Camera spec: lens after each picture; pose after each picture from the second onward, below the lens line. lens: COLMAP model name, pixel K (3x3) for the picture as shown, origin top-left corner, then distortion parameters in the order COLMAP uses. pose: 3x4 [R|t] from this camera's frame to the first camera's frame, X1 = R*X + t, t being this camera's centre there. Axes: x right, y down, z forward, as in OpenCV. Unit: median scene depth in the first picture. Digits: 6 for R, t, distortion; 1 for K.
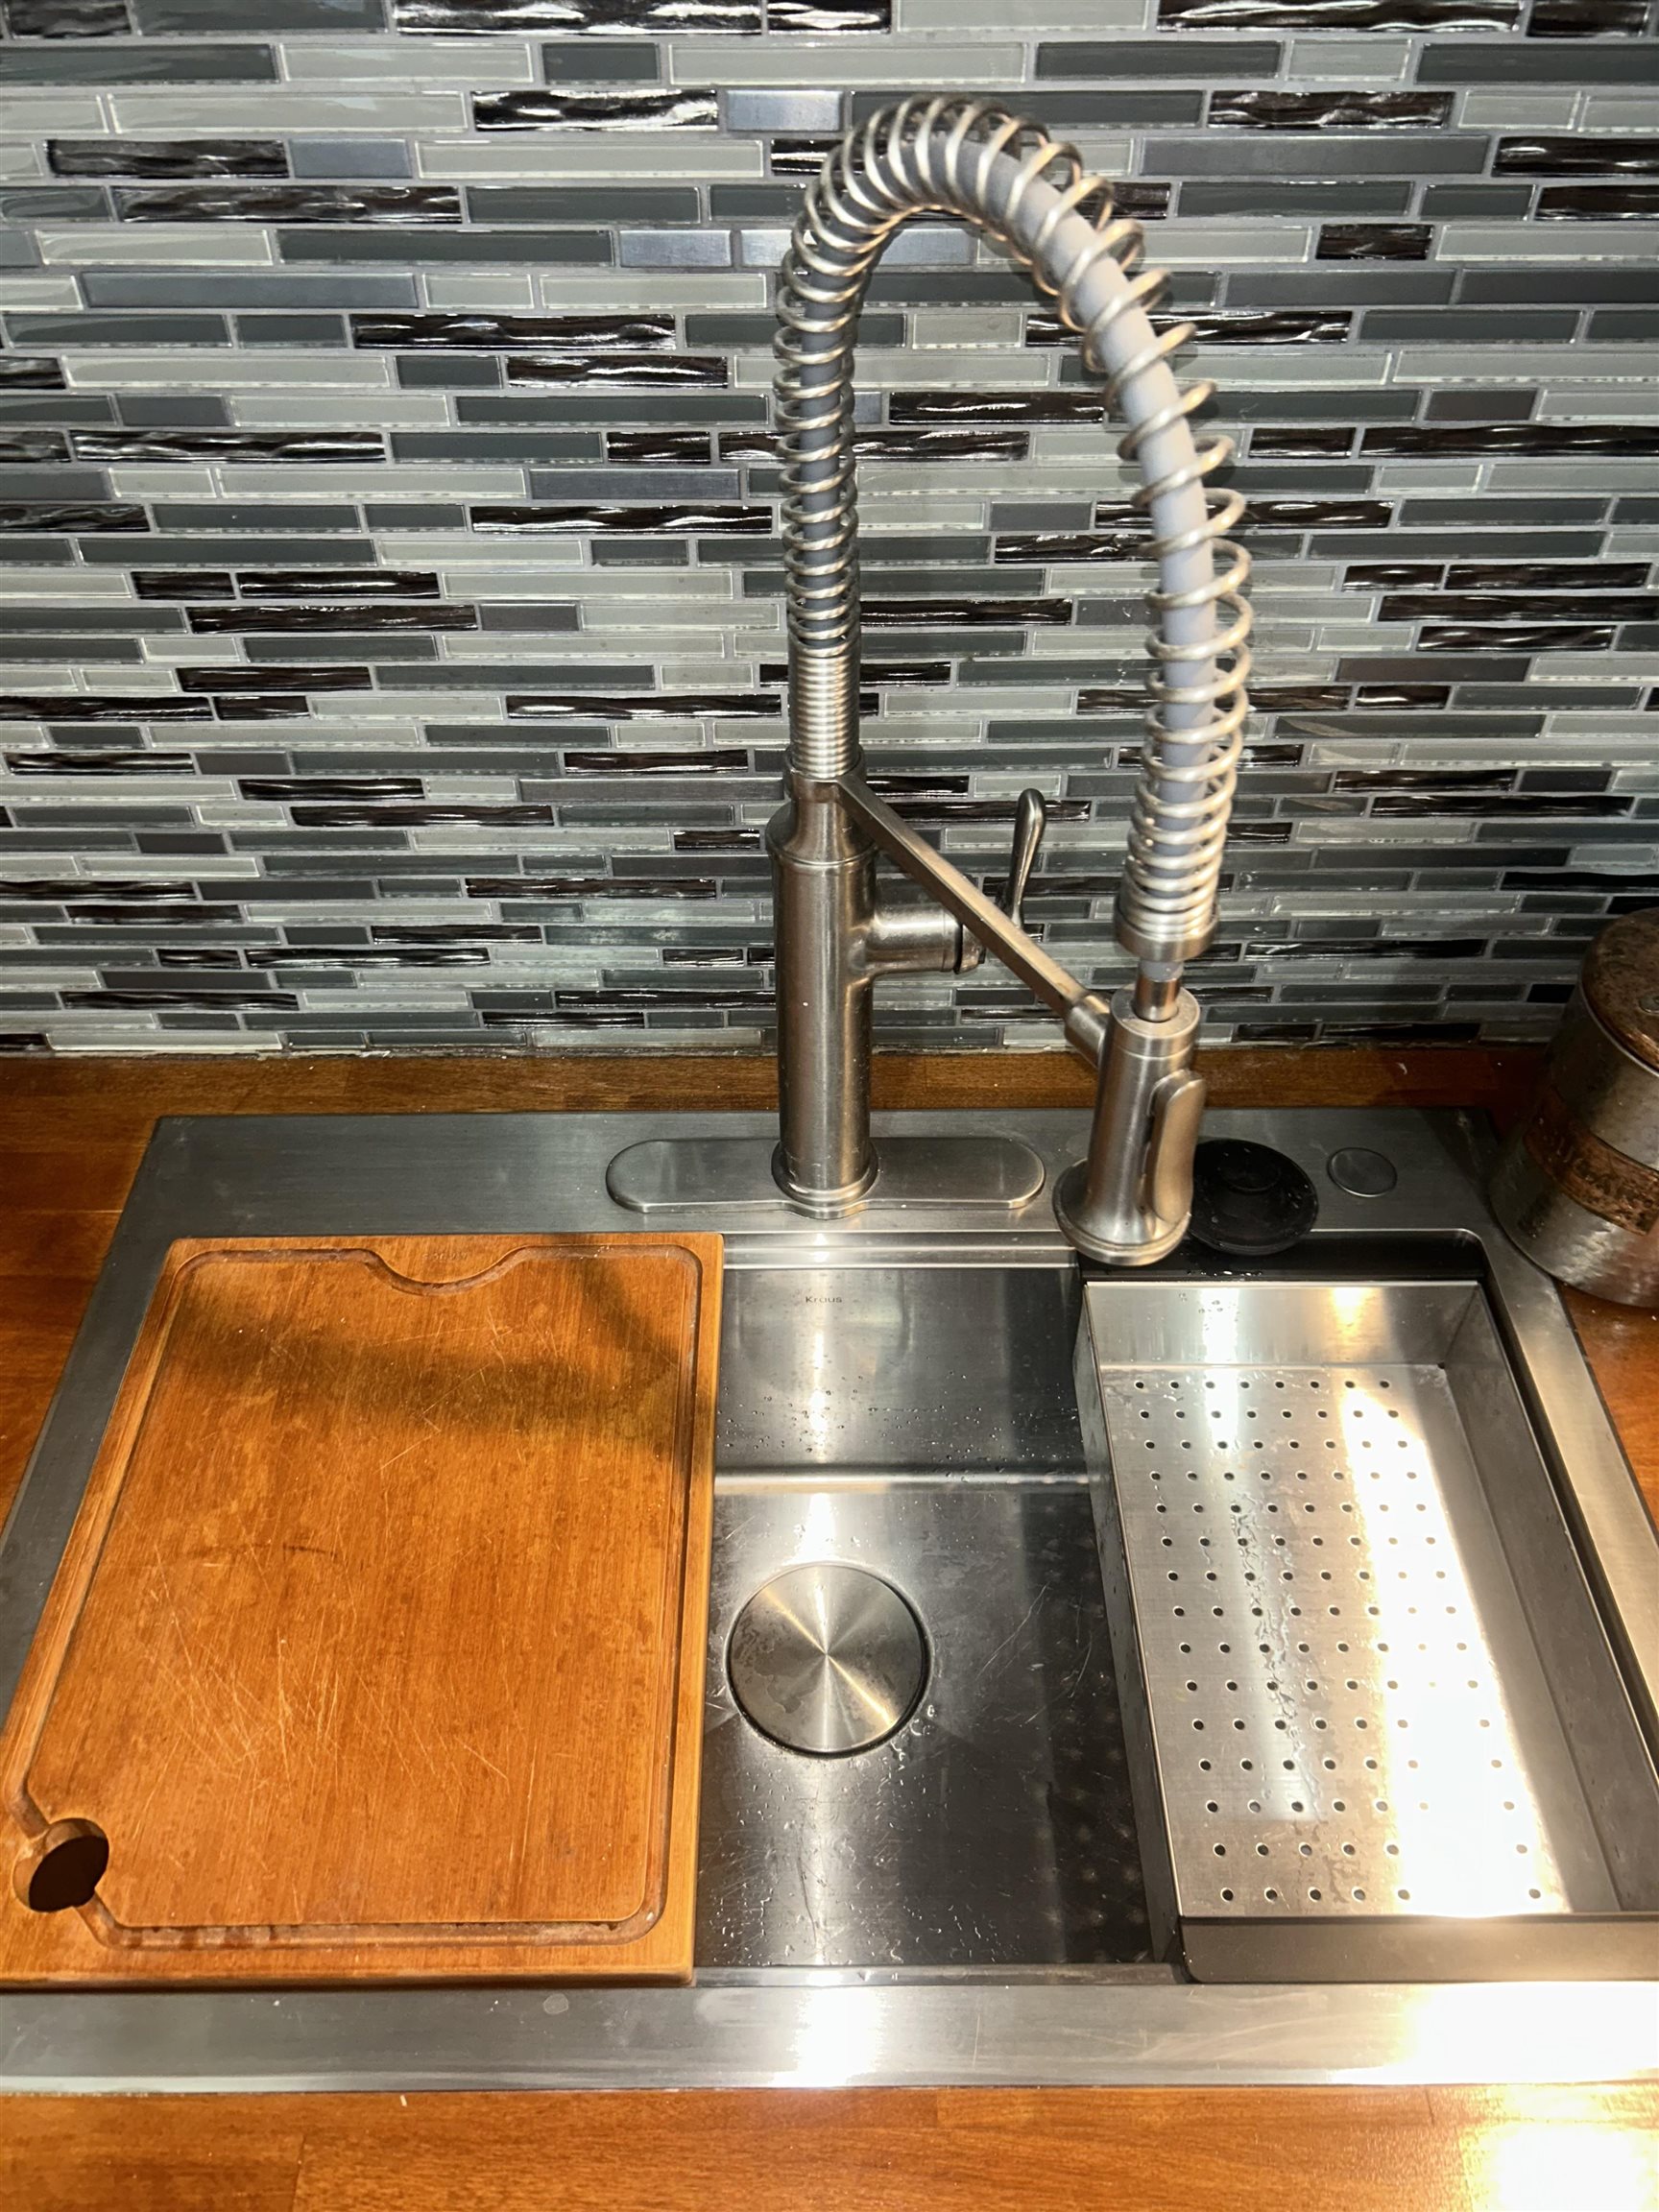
lens RADIAL K [[1709.0, 0, 829.5], [0, 1709.0, 1106.0], [0, 0, 1]] dist [0.004857, -0.058575]
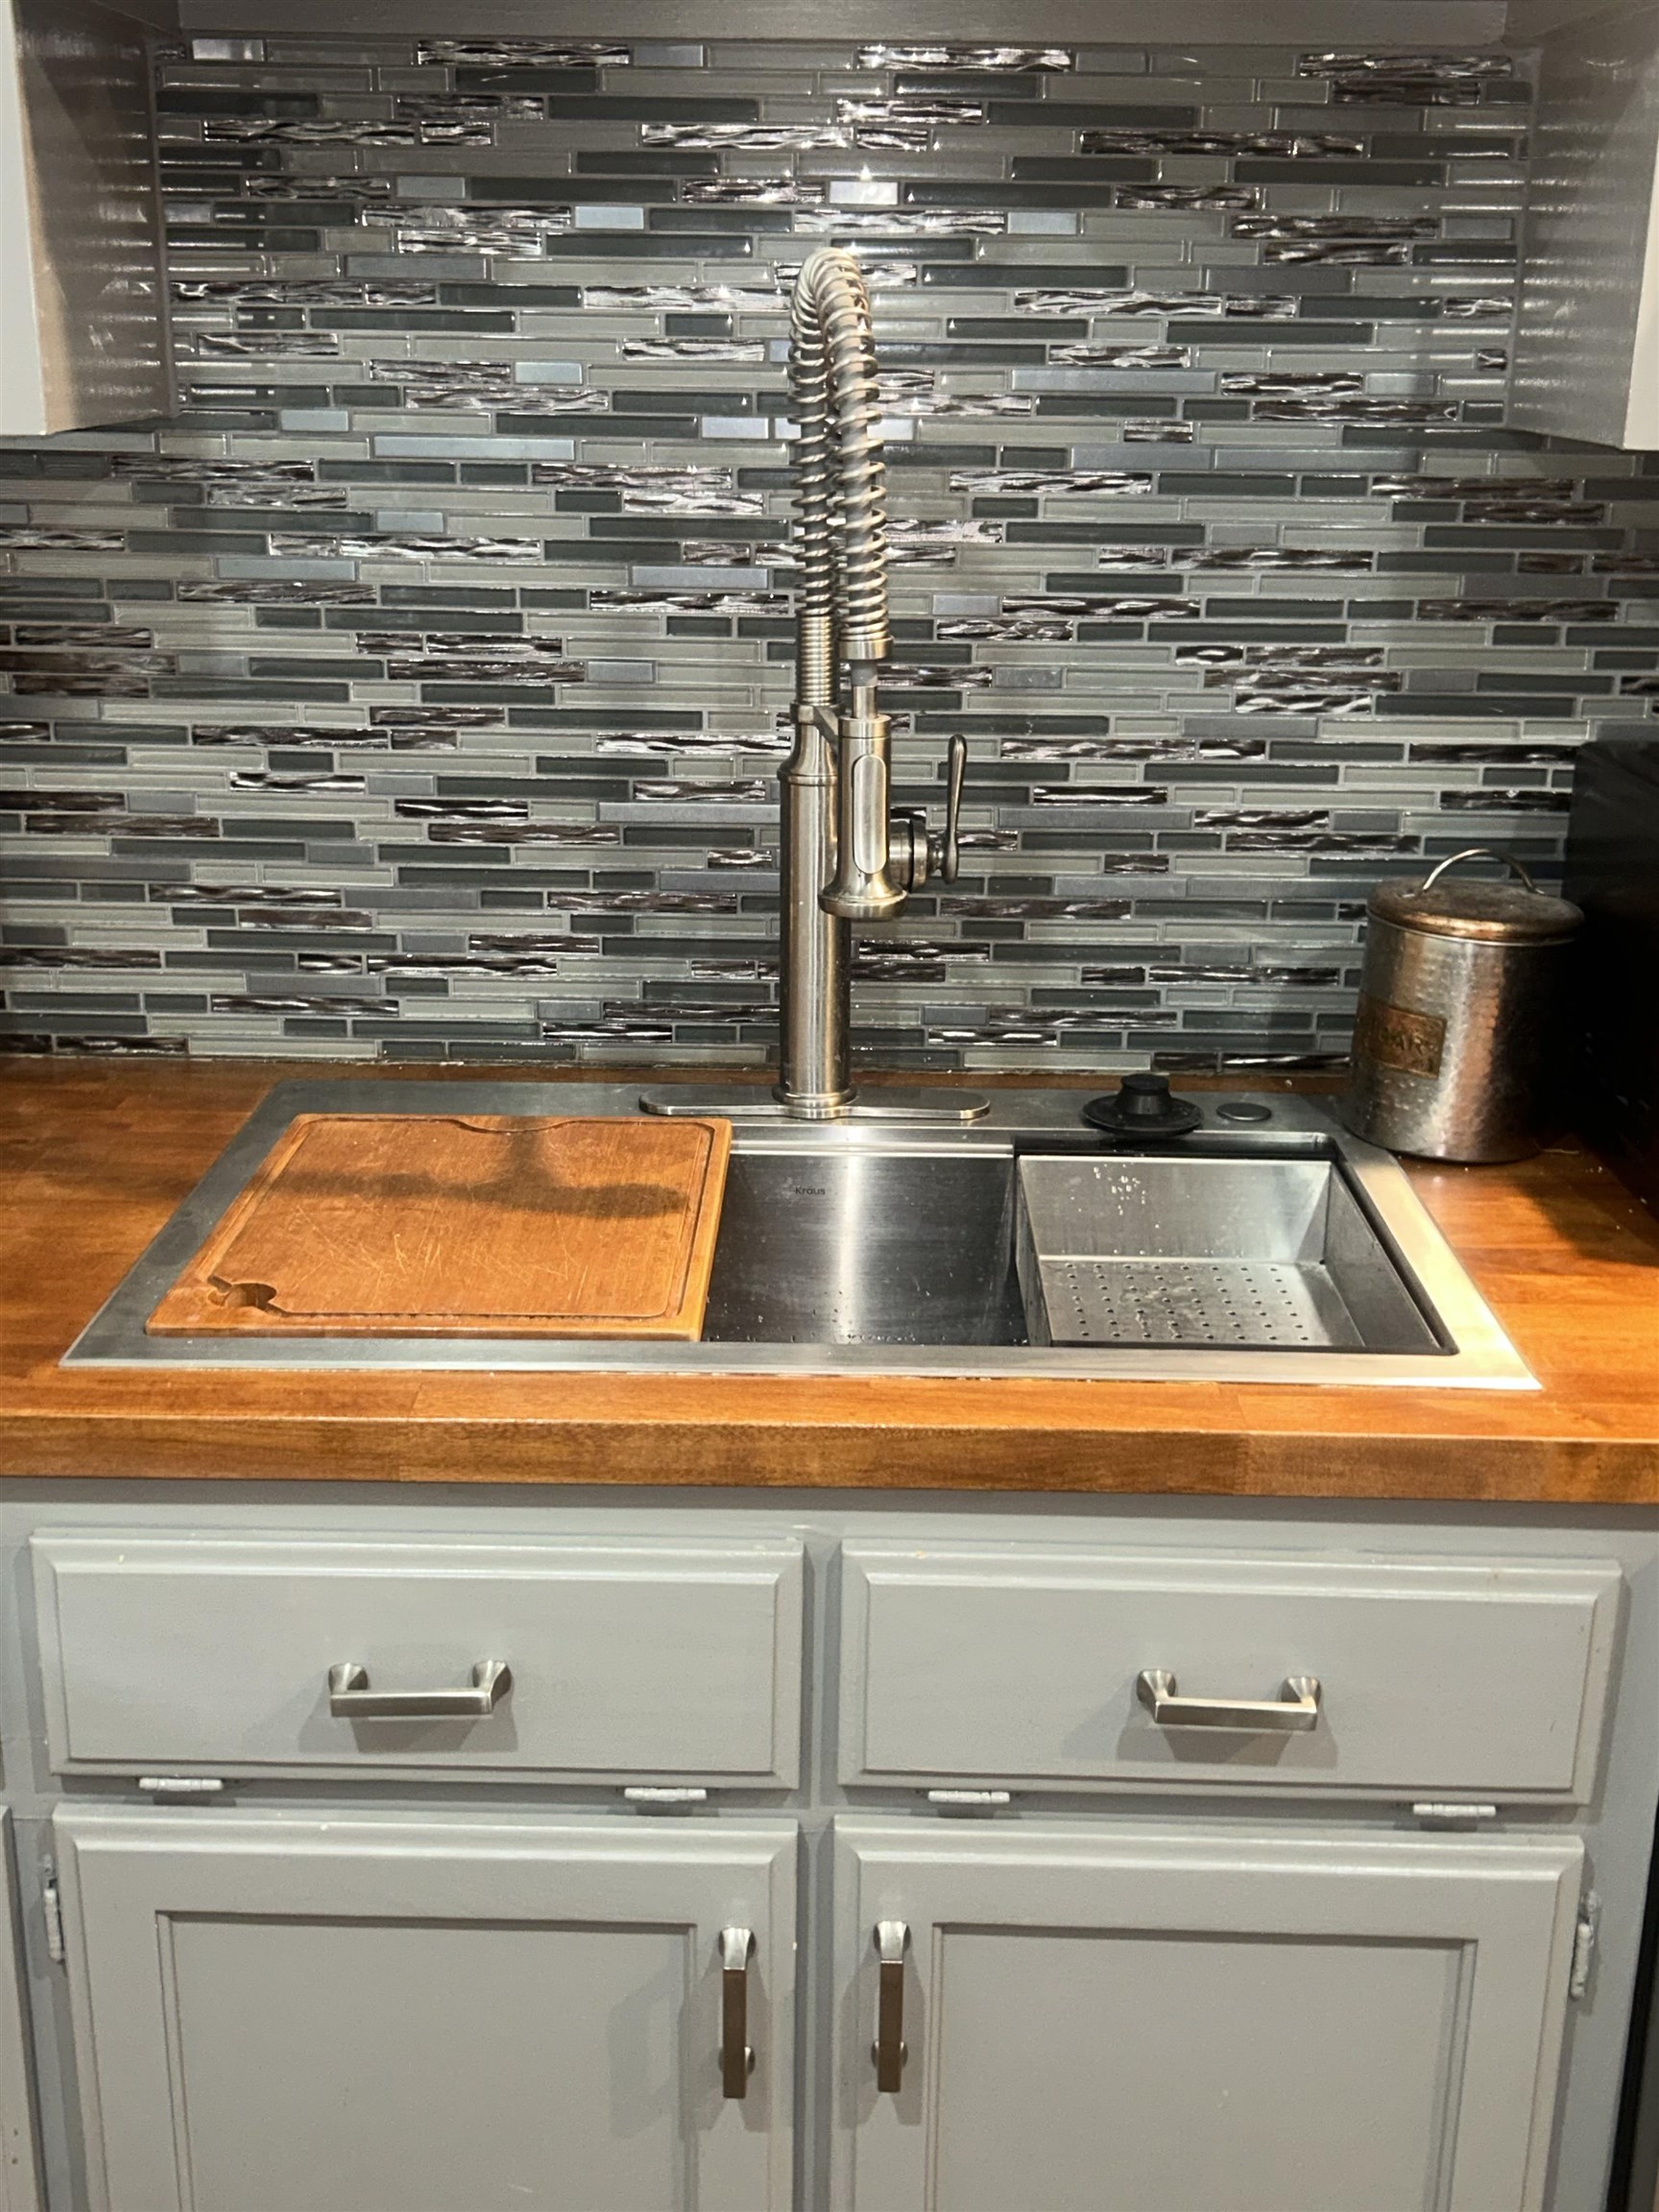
lens RADIAL K [[2723.4, 0, 840.8], [0, 2723.4, 1106.1], [0, 0, 1]] dist [0.147663, -0.991270]
pose [[0.999701, 0.016926, -0.017628, 0.055239], [-0.023372, 0.872923, -0.487298, 1.067841], [0.007140, 0.487564, 0.873058, -0.786238]]
